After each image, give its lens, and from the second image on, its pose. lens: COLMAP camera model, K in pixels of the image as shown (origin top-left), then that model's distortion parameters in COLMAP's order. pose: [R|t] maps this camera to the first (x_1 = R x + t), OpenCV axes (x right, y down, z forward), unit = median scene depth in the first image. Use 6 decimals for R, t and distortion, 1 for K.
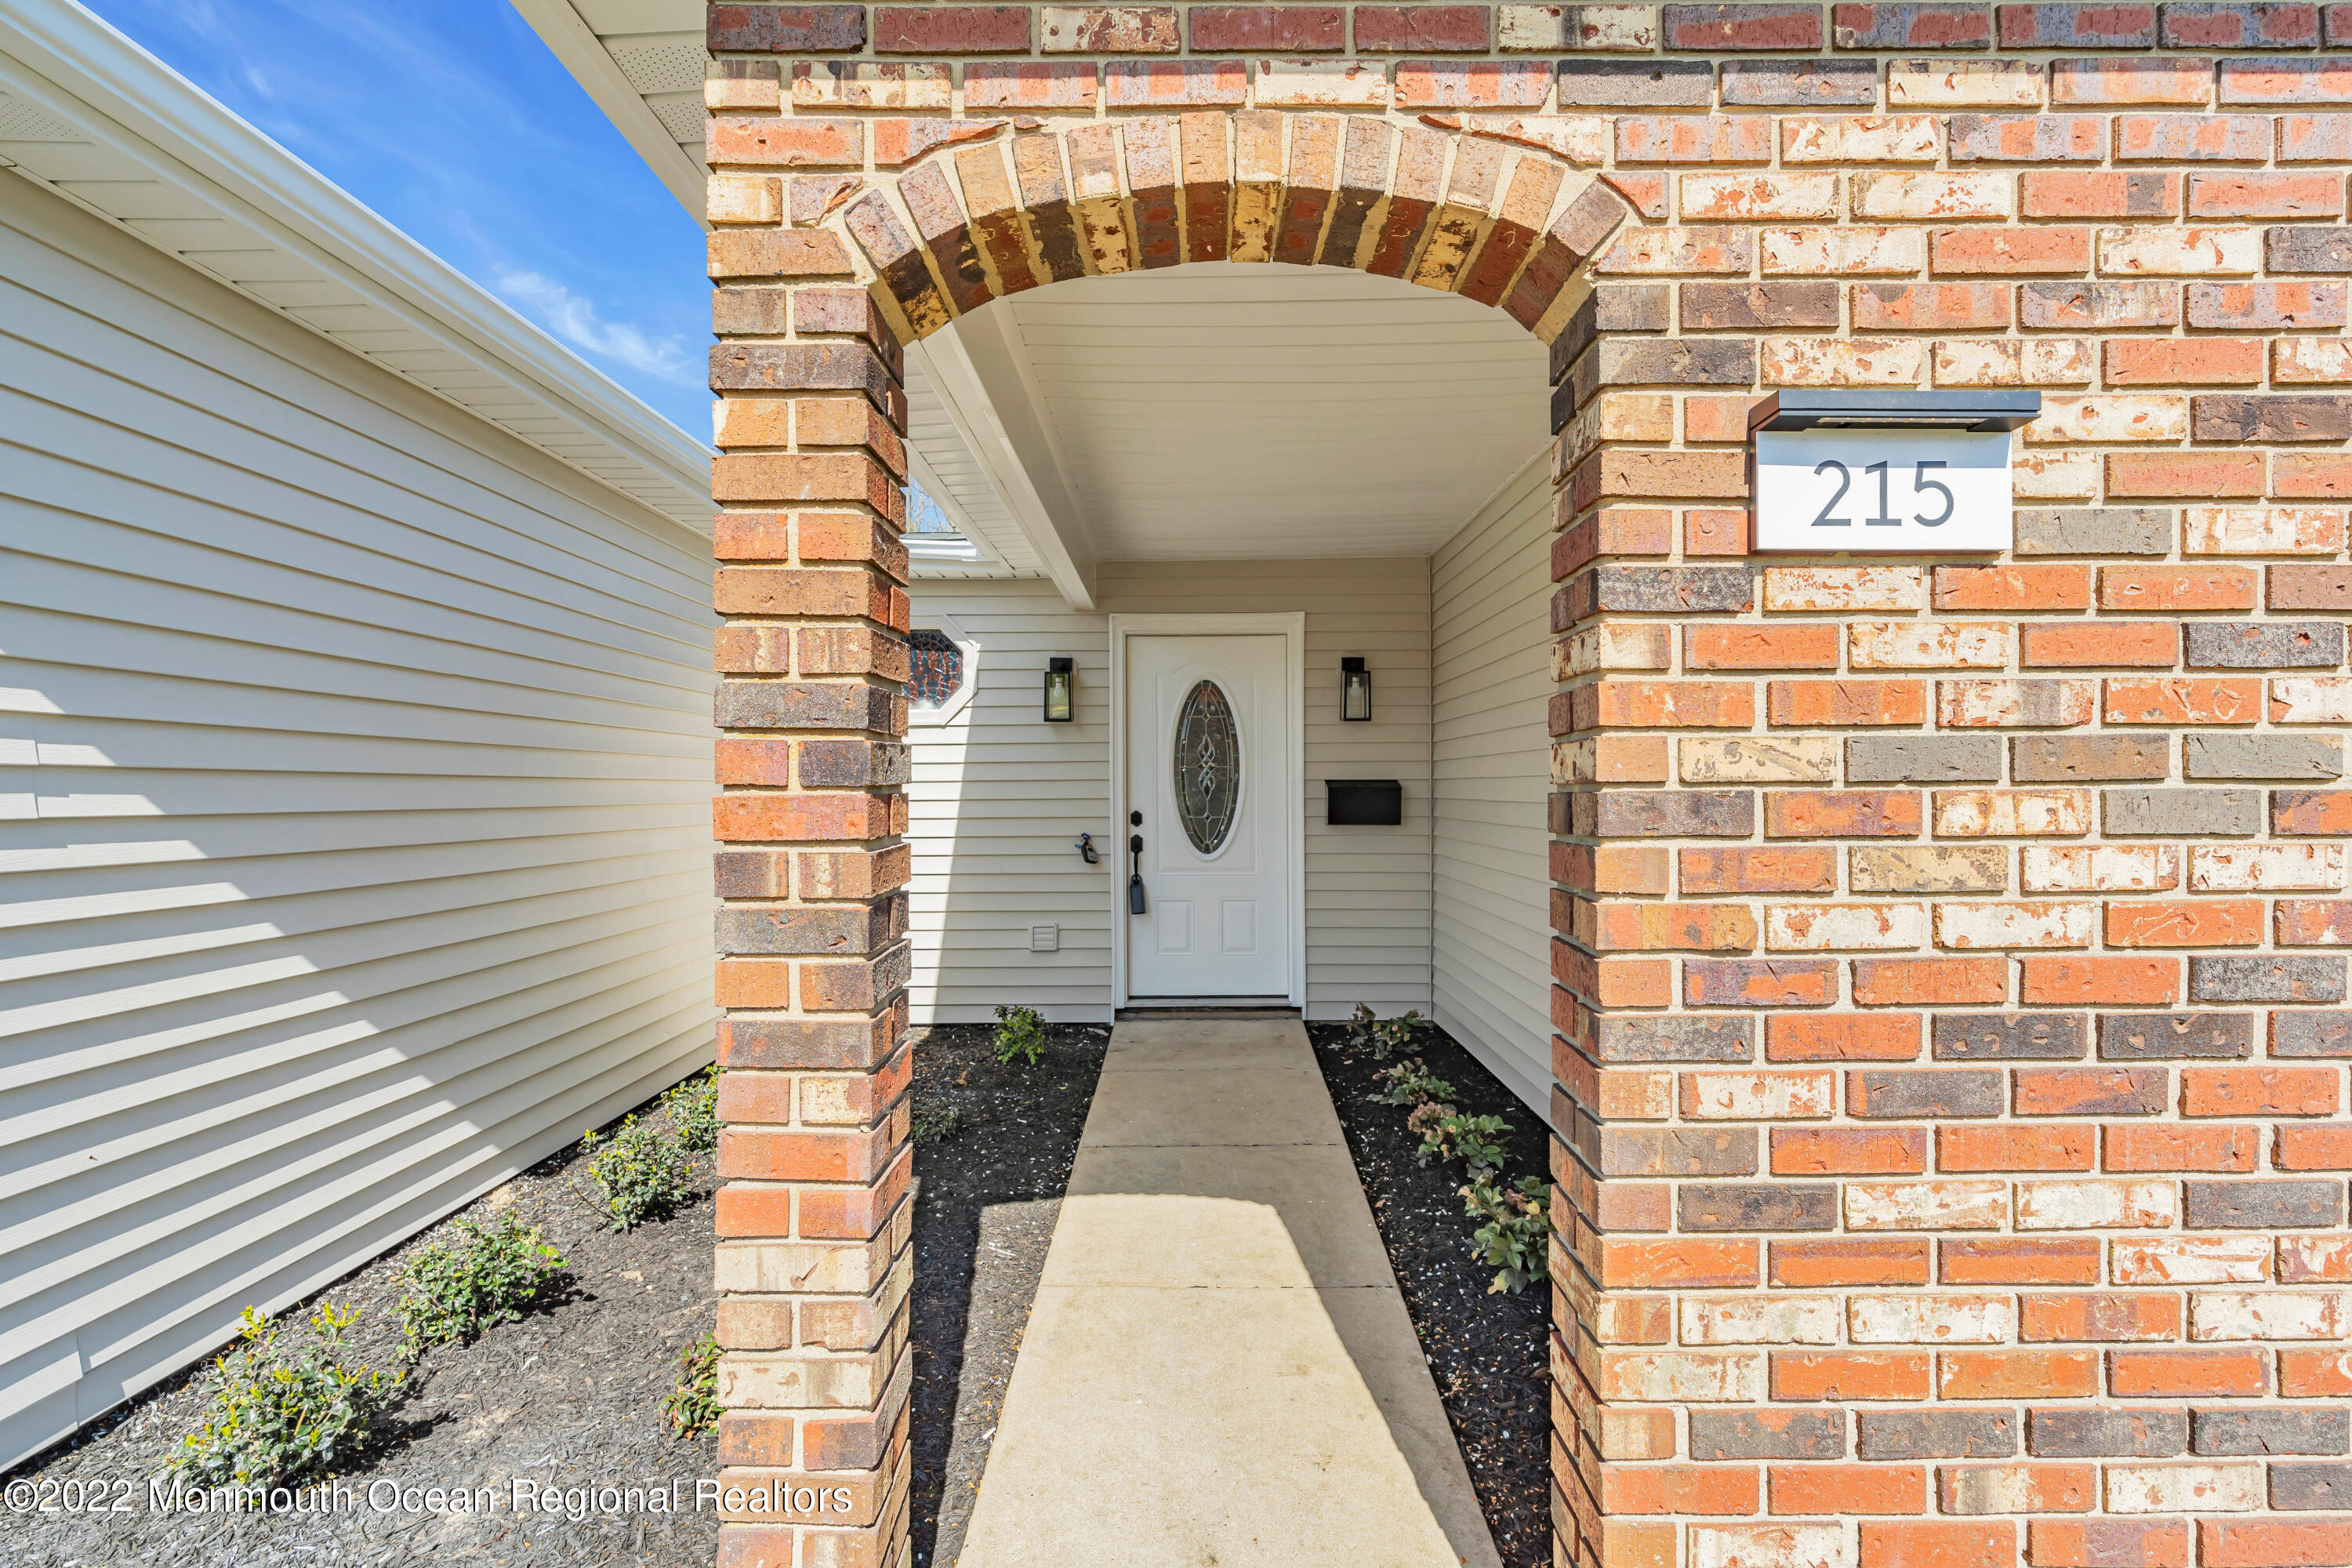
lens RADIAL K [[1052.9, 0, 1184.1], [0, 1052.9, 793.7], [0, 0, 1]] dist [-0.004285, 0.000891]
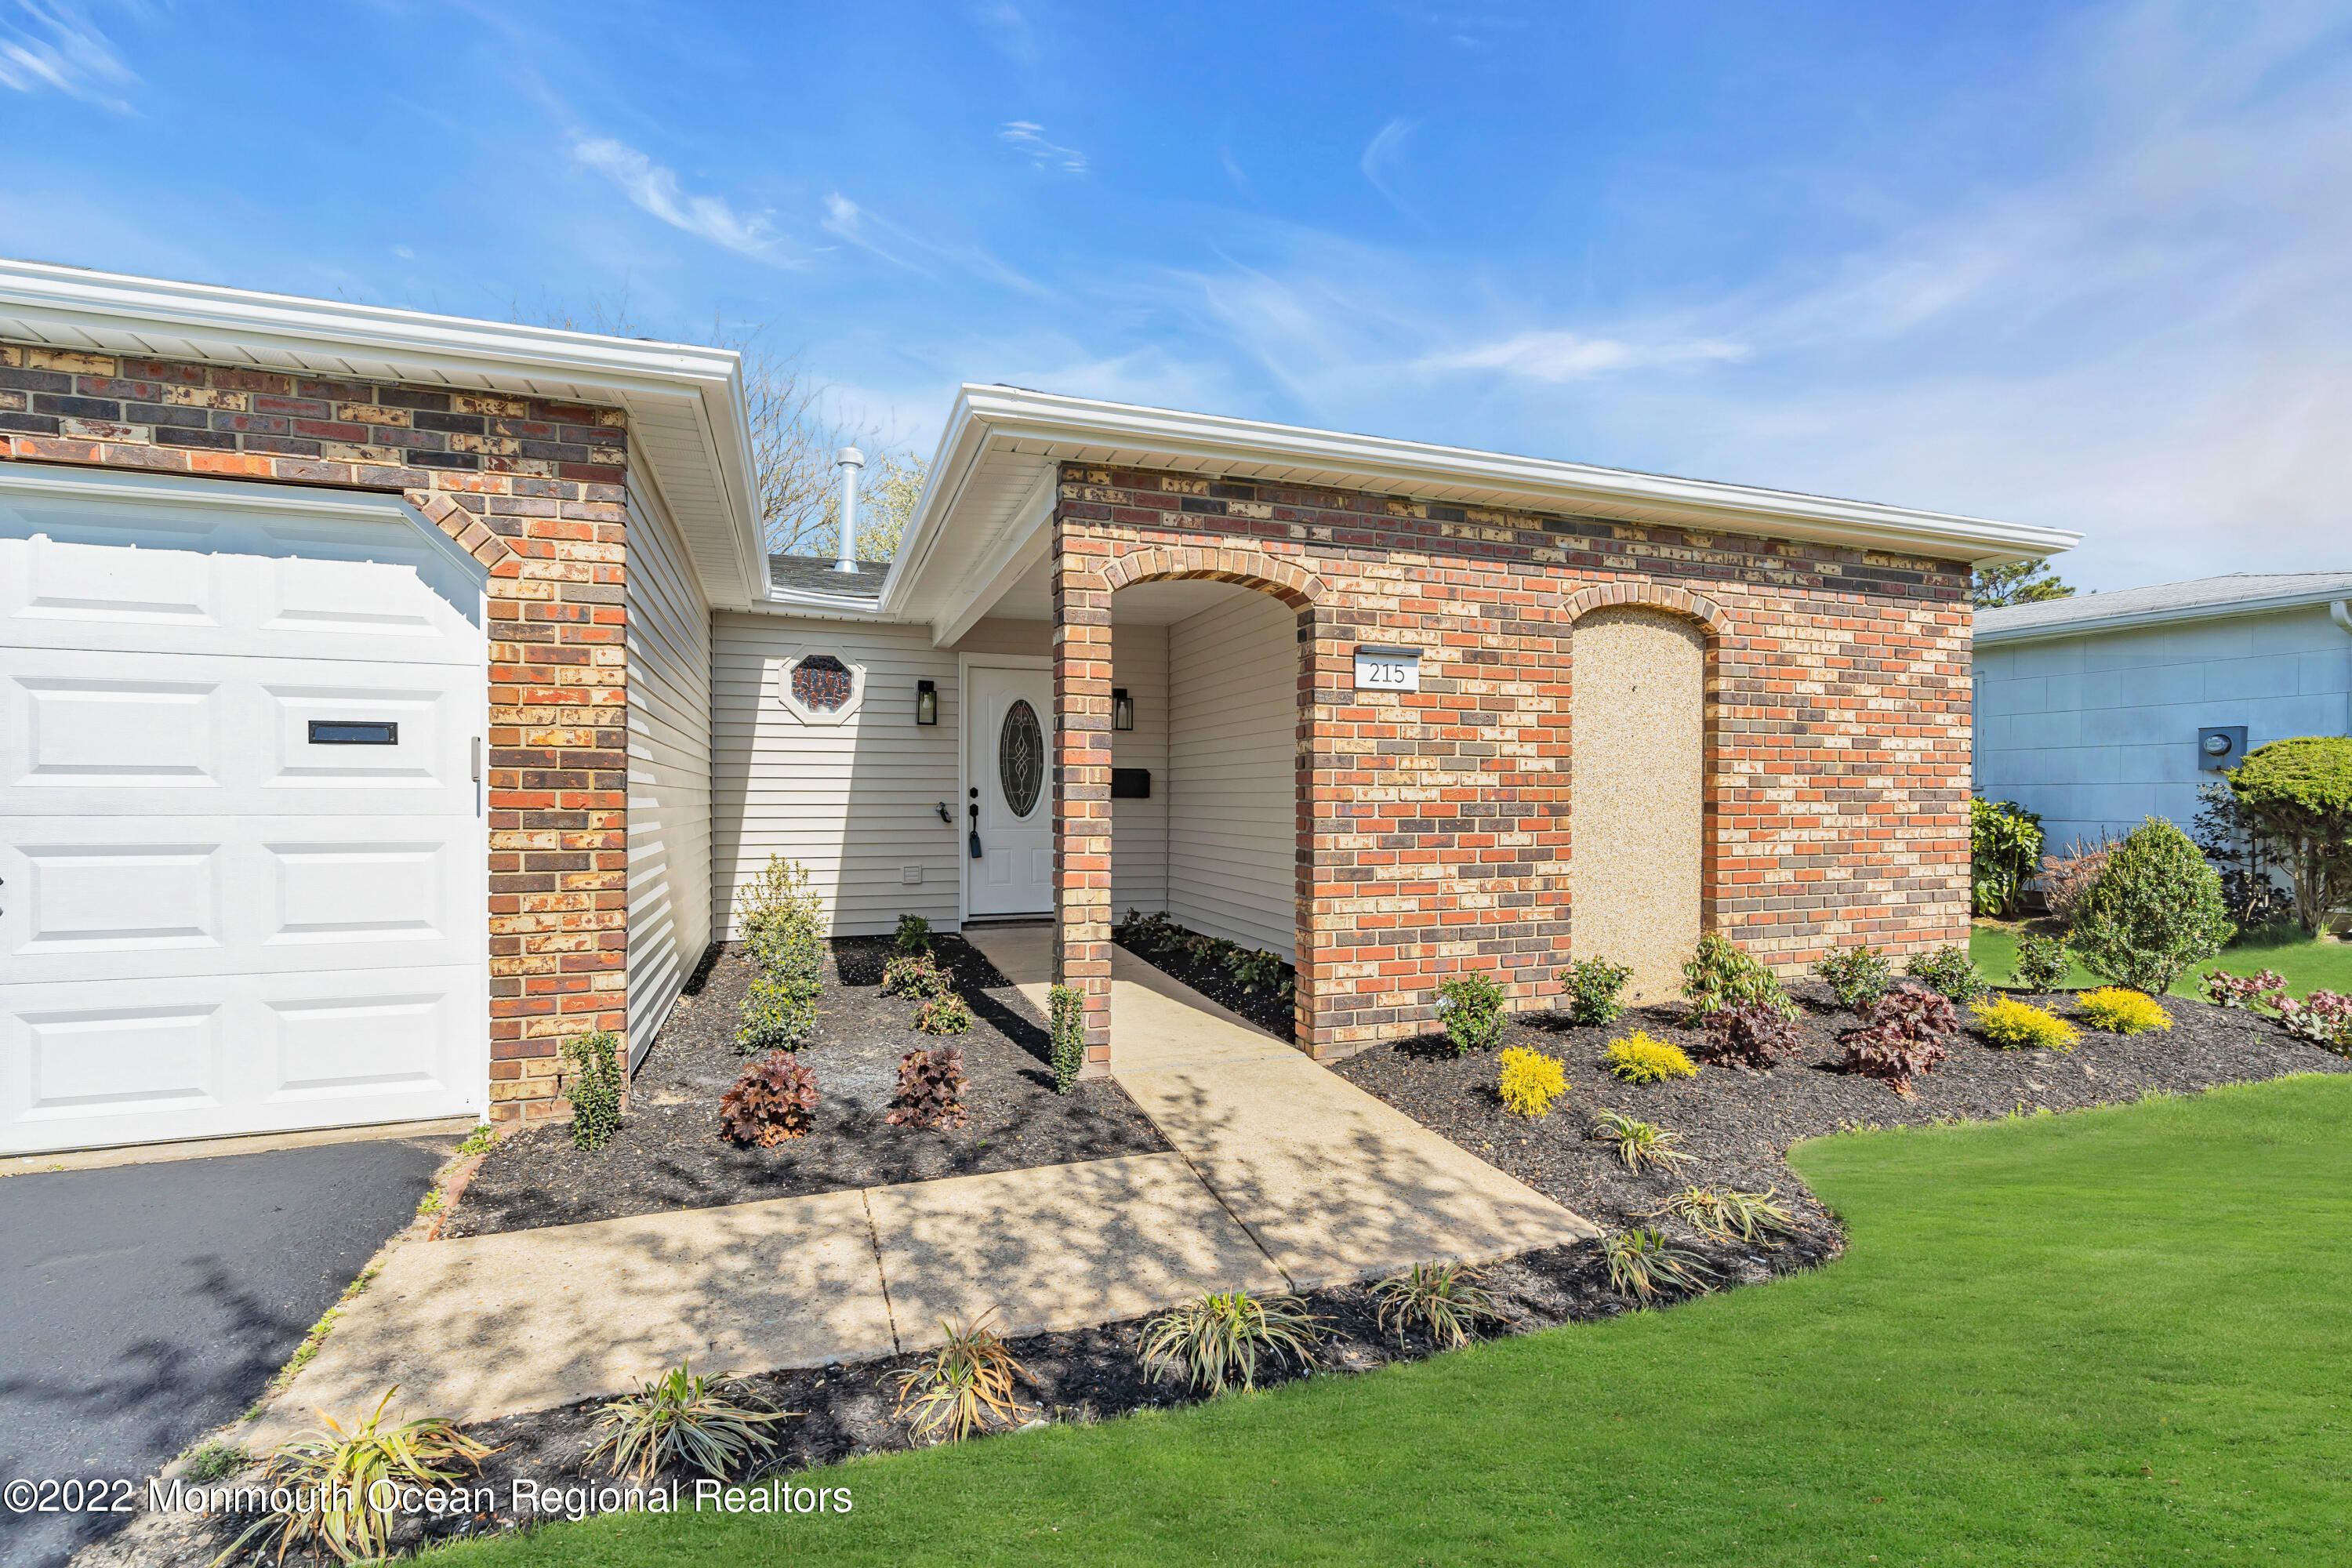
lens RADIAL K [[1052.9, 0, 1177.4], [0, 1052.9, 809.5], [0, 0, 1]] dist [-0.004285, 0.000891]
pose [[0.944849, 0.004465, 0.327477, -1.163883], [-0.007040, 0.999953, 0.006680, 0.158601], [-0.327432, -0.008617, 0.944836, -2.125081]]
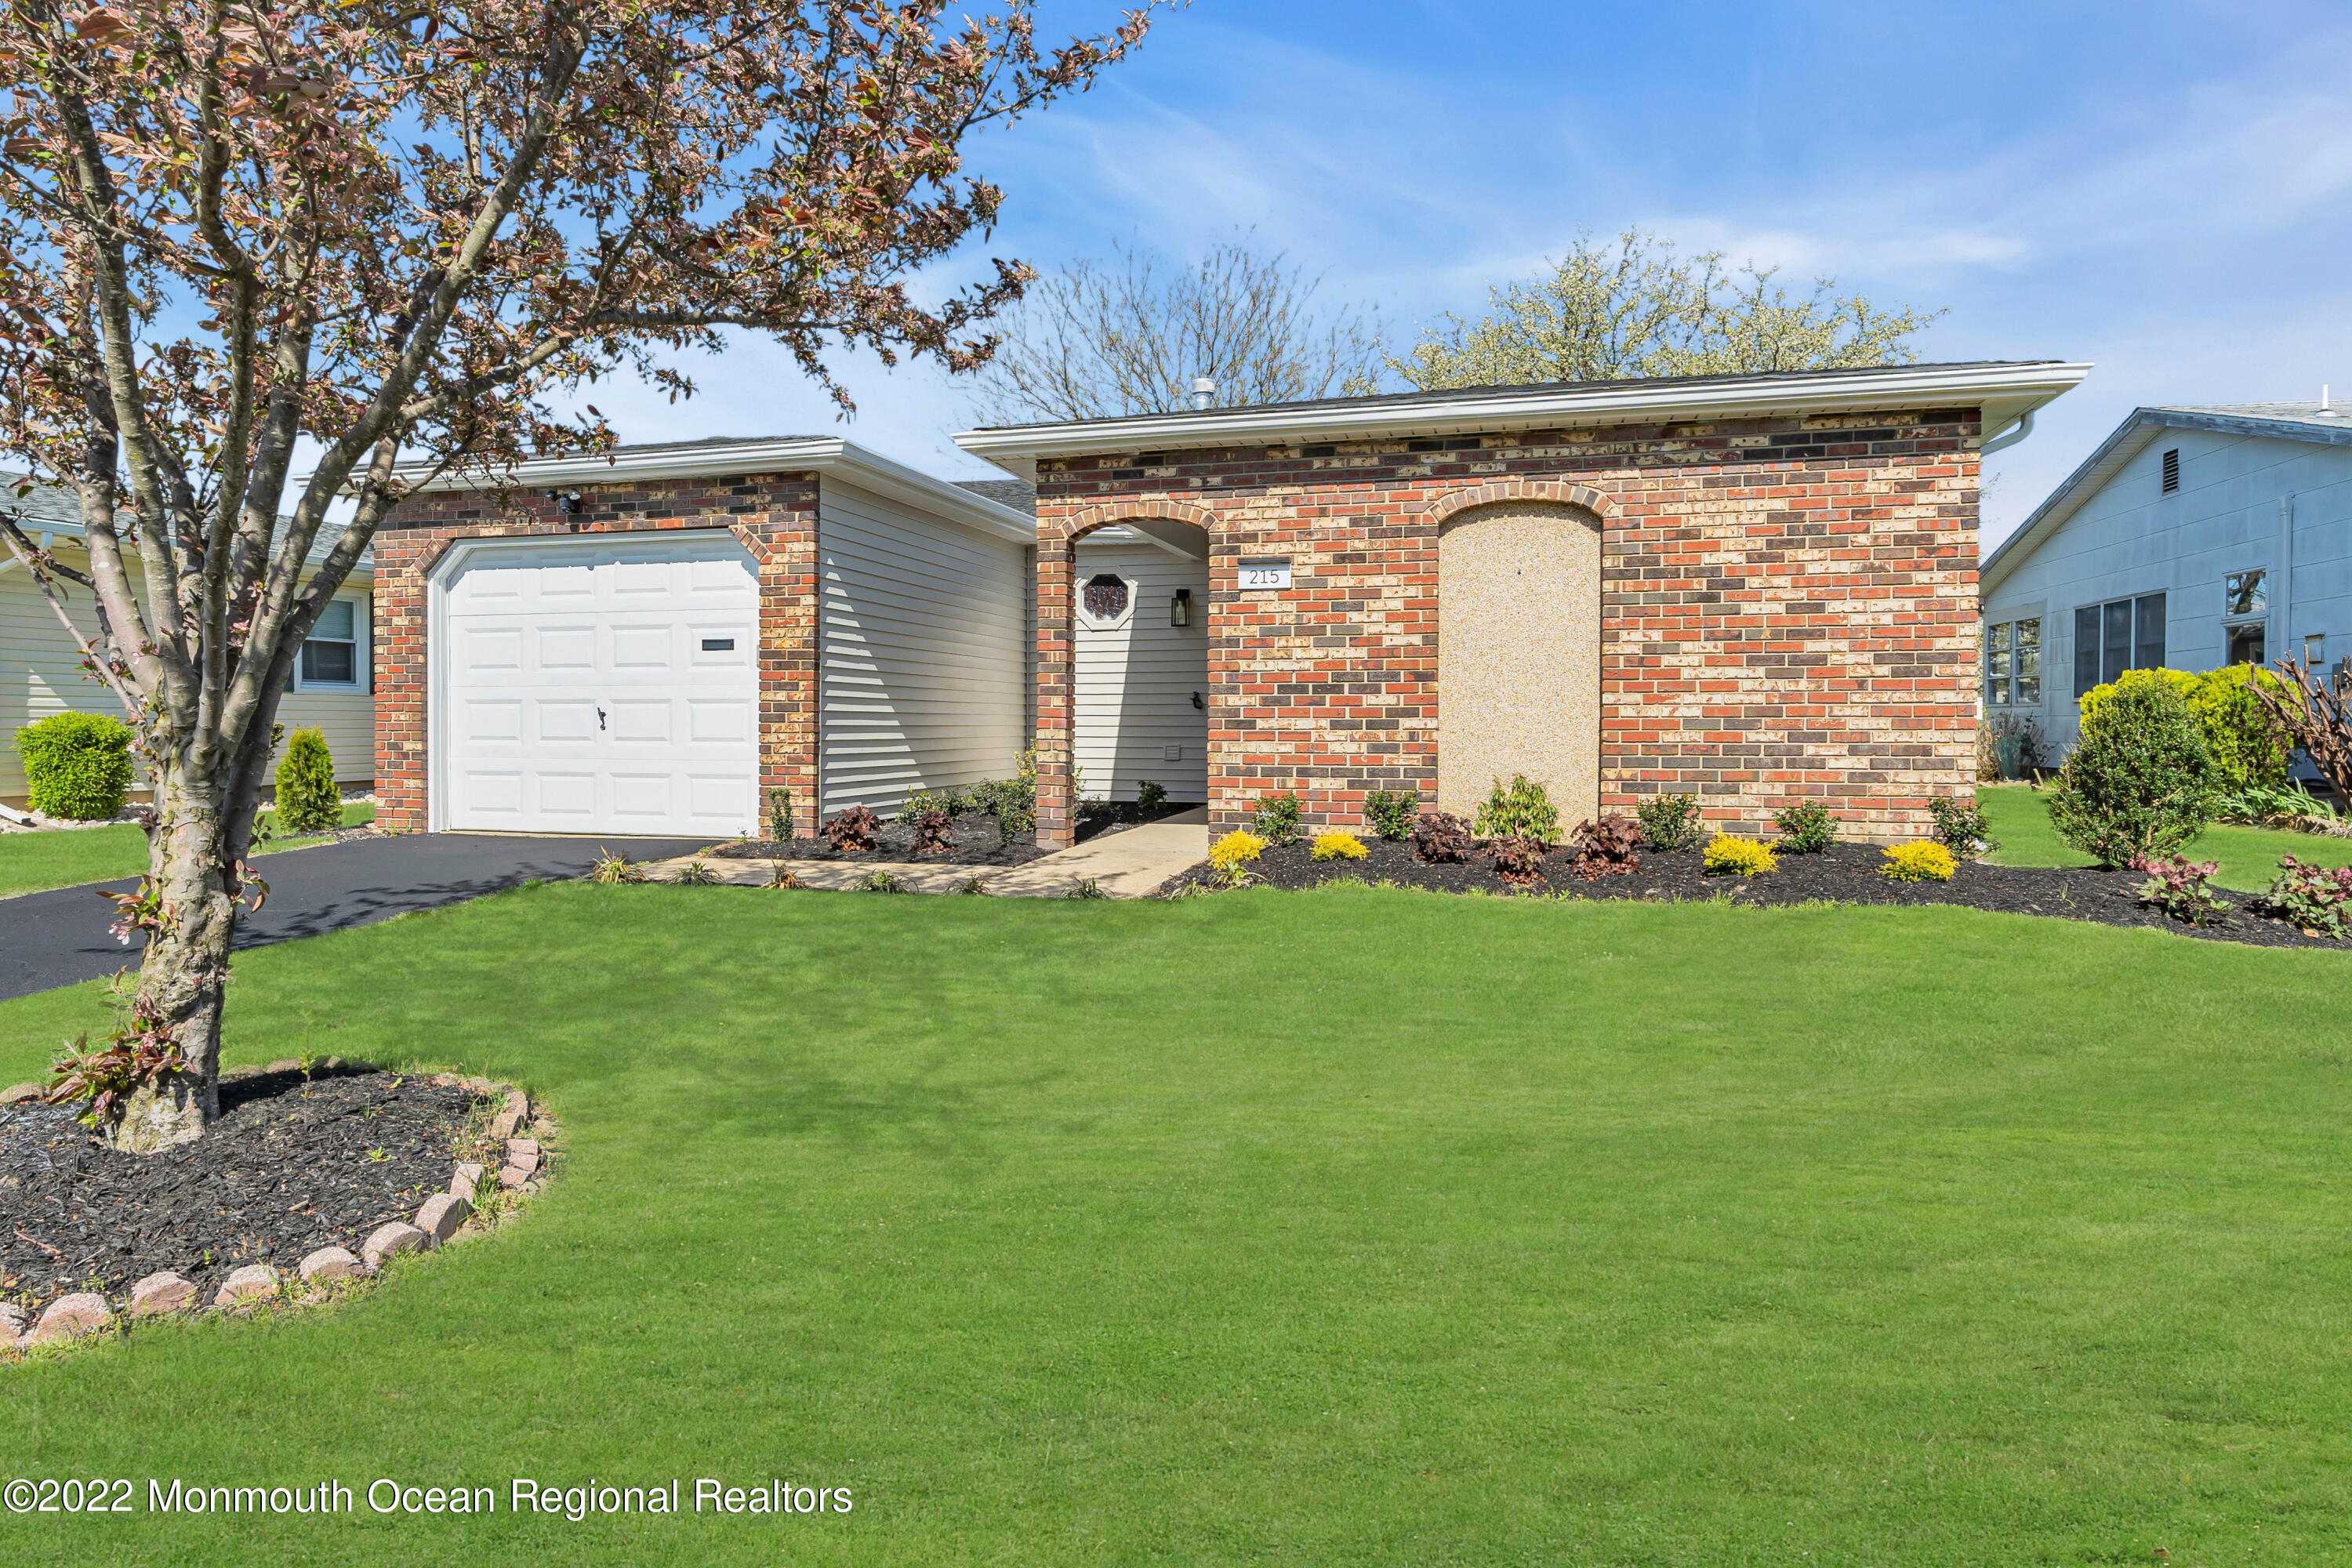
lens RADIAL K [[1360.3, 0, 1085.5], [0, 1360.3, 722.6], [0, 0, 1]] dist [-0.001368, 0.000138]
pose [[0.956480, 0.007249, -0.291708, 1.687501], [-0.006999, 0.999974, 0.001901, 0.379464], [0.291714, 0.000223, 0.956505, -5.190730]]
